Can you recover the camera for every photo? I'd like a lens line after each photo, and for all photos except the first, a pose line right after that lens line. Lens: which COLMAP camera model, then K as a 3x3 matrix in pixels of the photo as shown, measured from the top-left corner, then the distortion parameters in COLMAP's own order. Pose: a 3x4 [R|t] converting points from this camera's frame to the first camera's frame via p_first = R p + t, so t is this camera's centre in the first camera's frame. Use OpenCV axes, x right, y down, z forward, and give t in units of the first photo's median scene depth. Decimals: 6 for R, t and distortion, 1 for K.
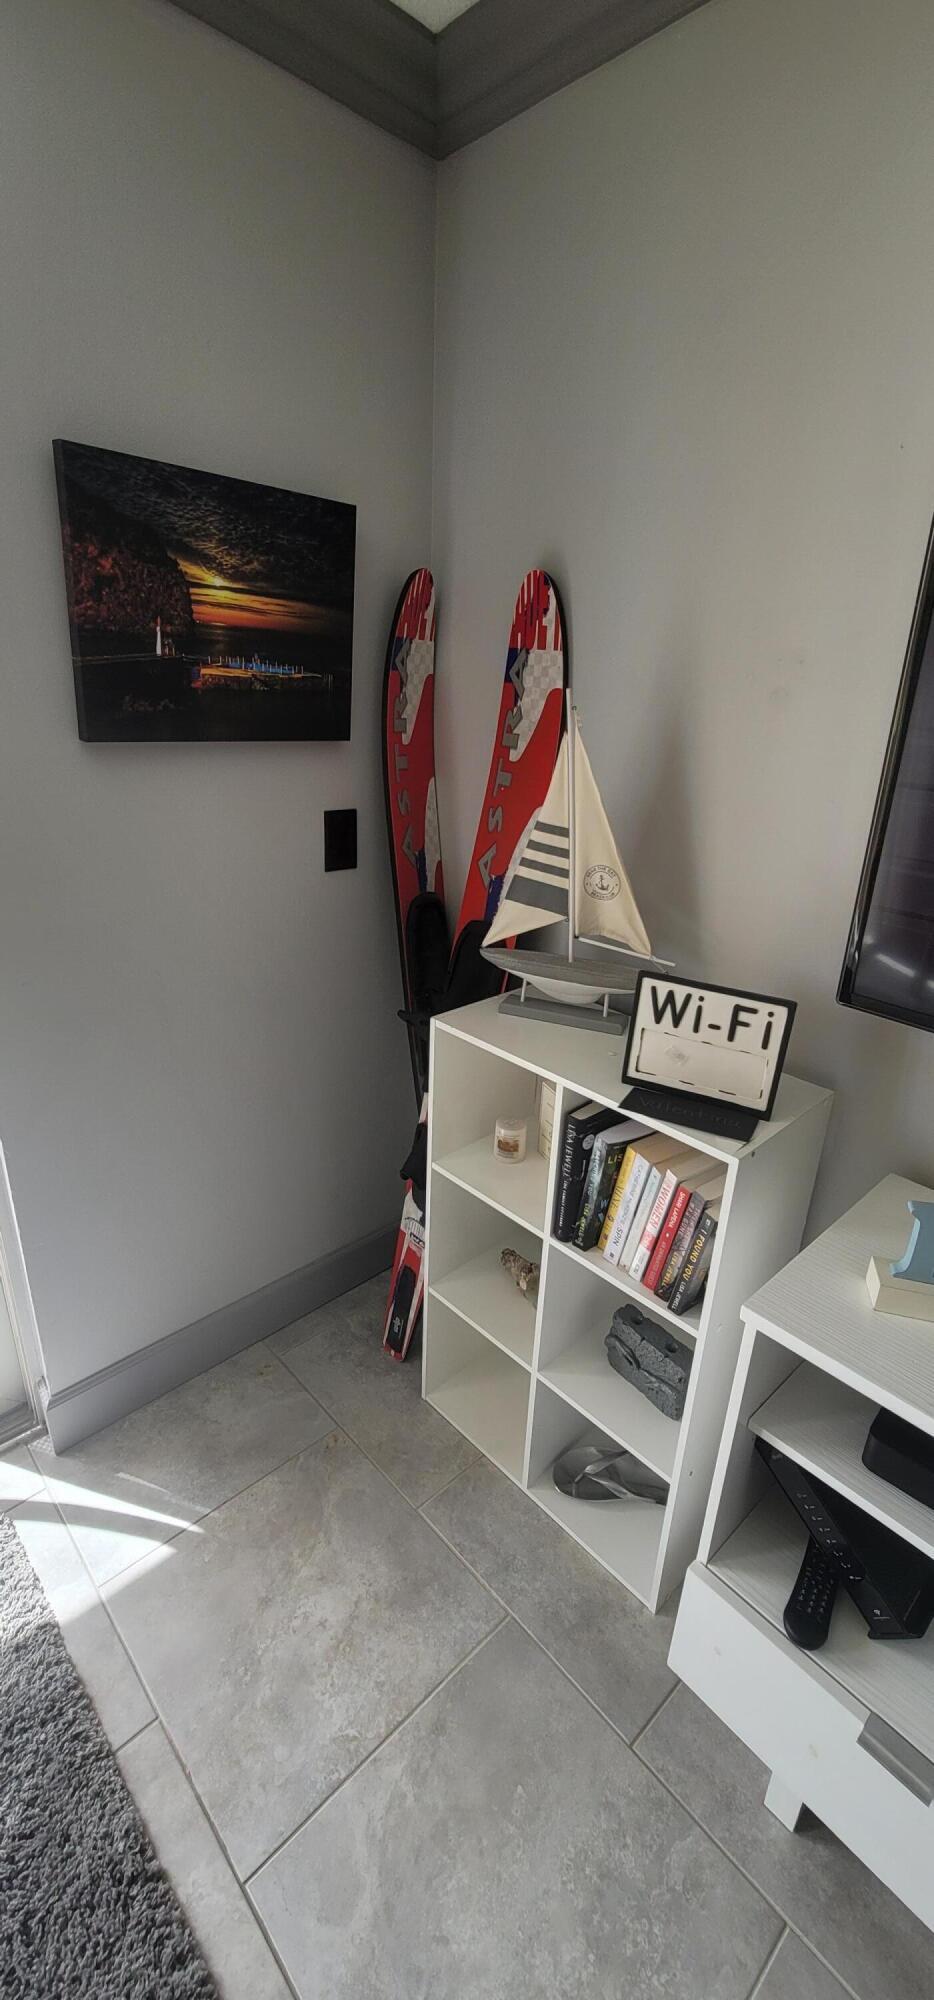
lens RADIAL K [[814.6, 0, 475.7], [0, 814.6, 991.8], [0, 0, 1]] dist [-0.008265, 0.002317]
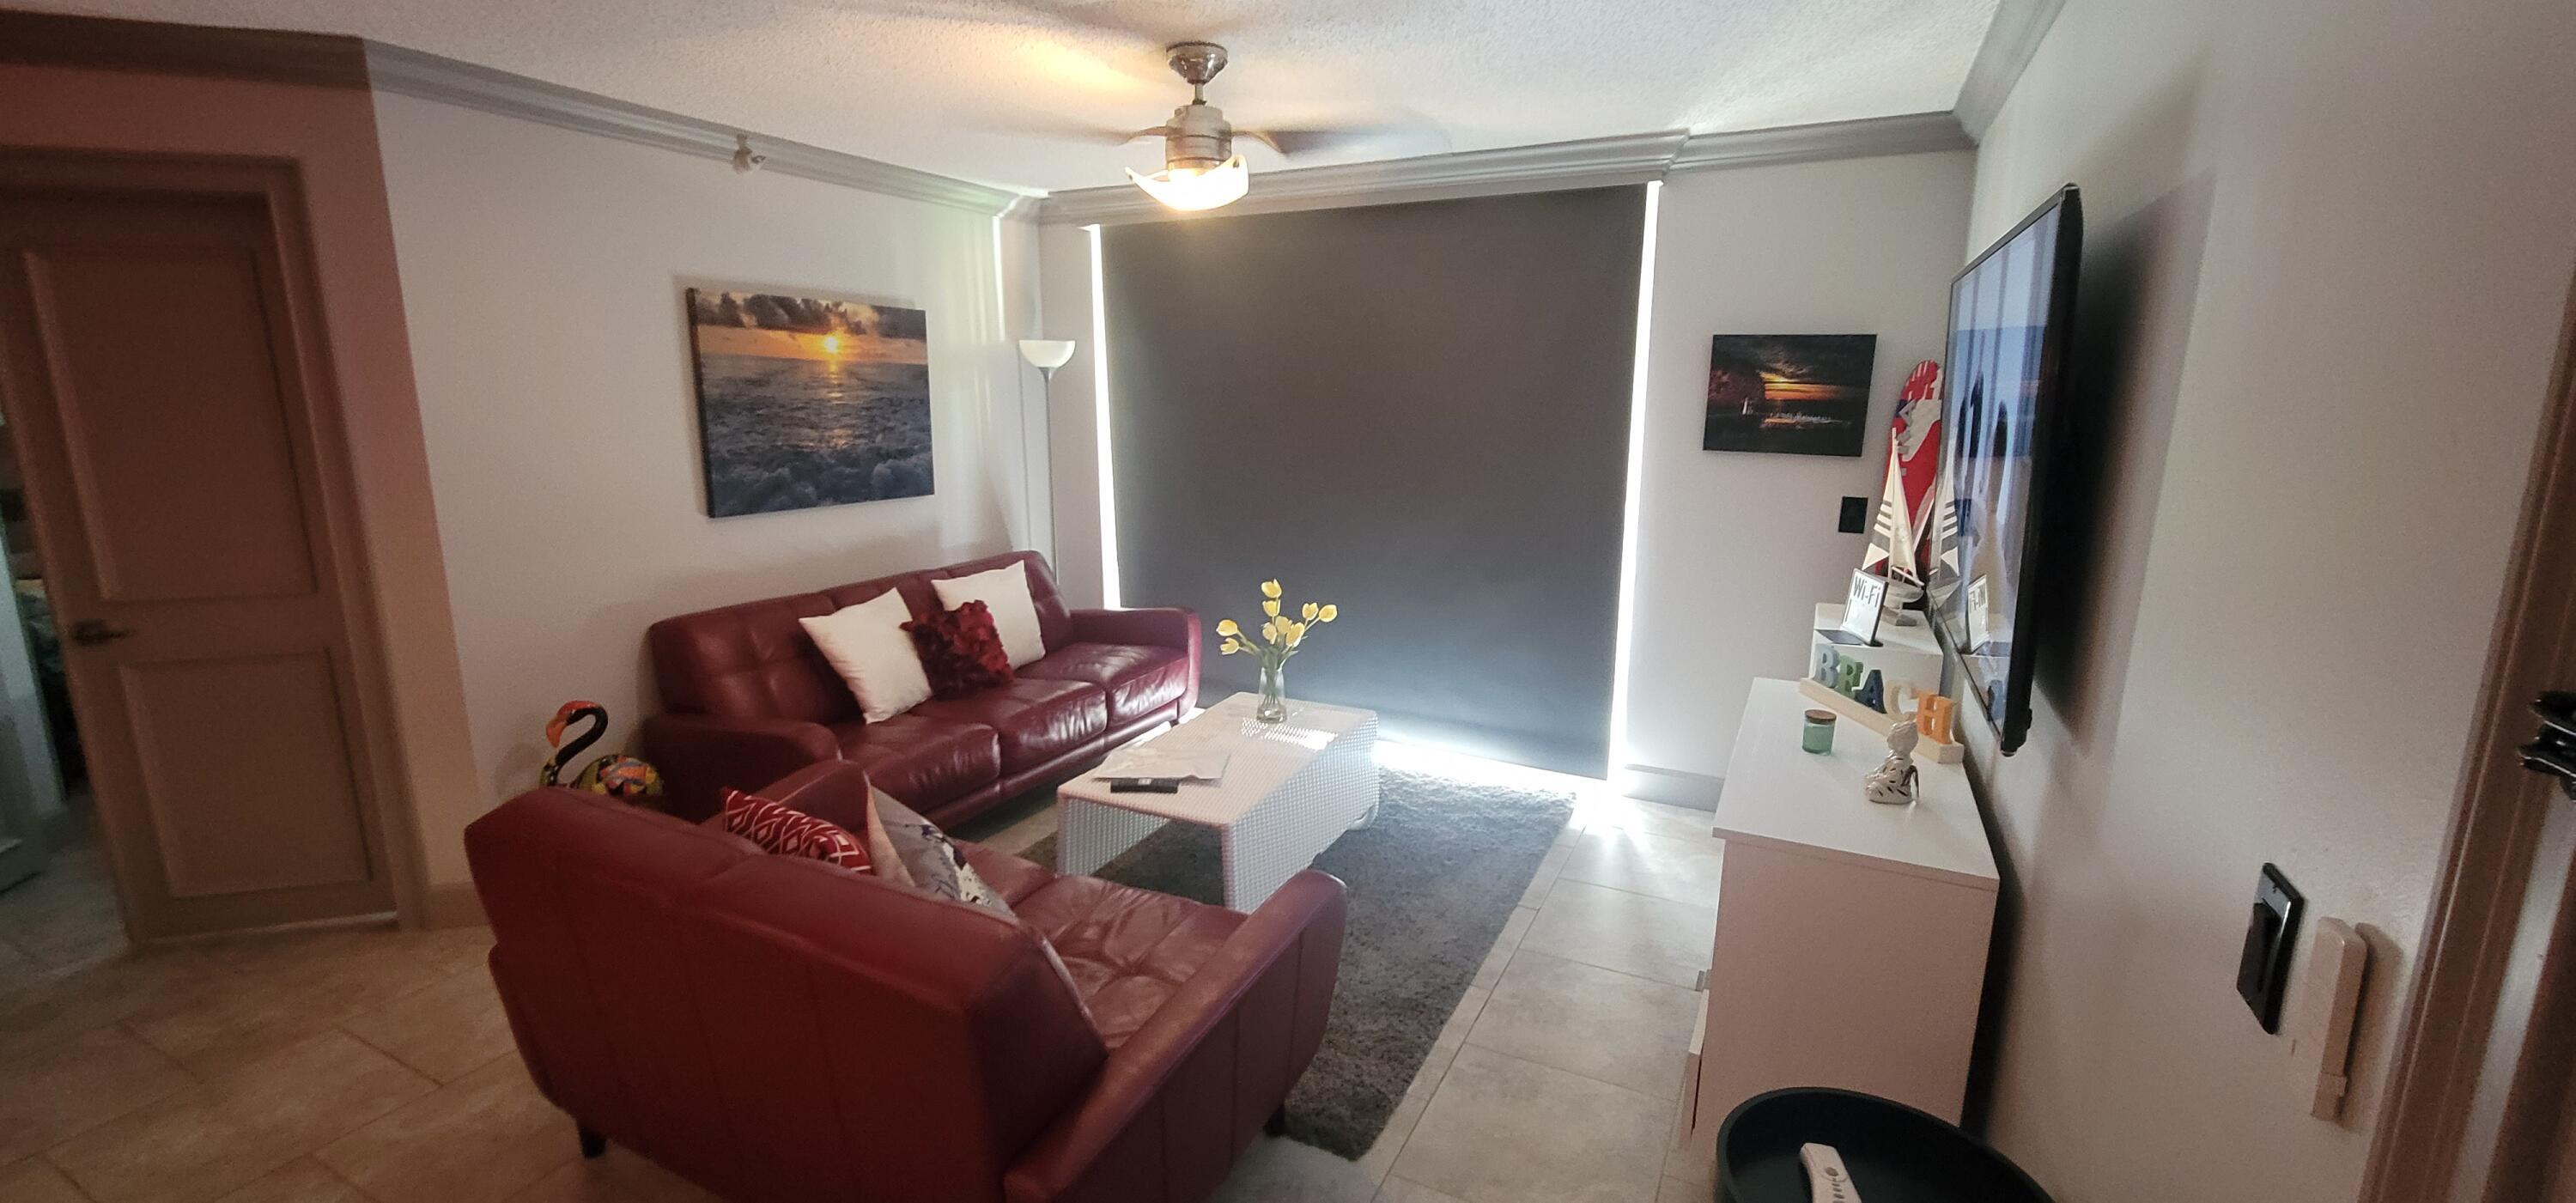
lens RADIAL K [[1049.2, 0, 1283.6], [0, 1049.2, 593.4], [0, 0, 1]] dist [-0.008265, 0.002317]
pose [[0.337387, 0.141840, -0.930619, 1.683263], [-0.329411, 0.943870, 0.024435, 0.340557], [0.881849, 0.298313, 0.365173, -0.873072]]
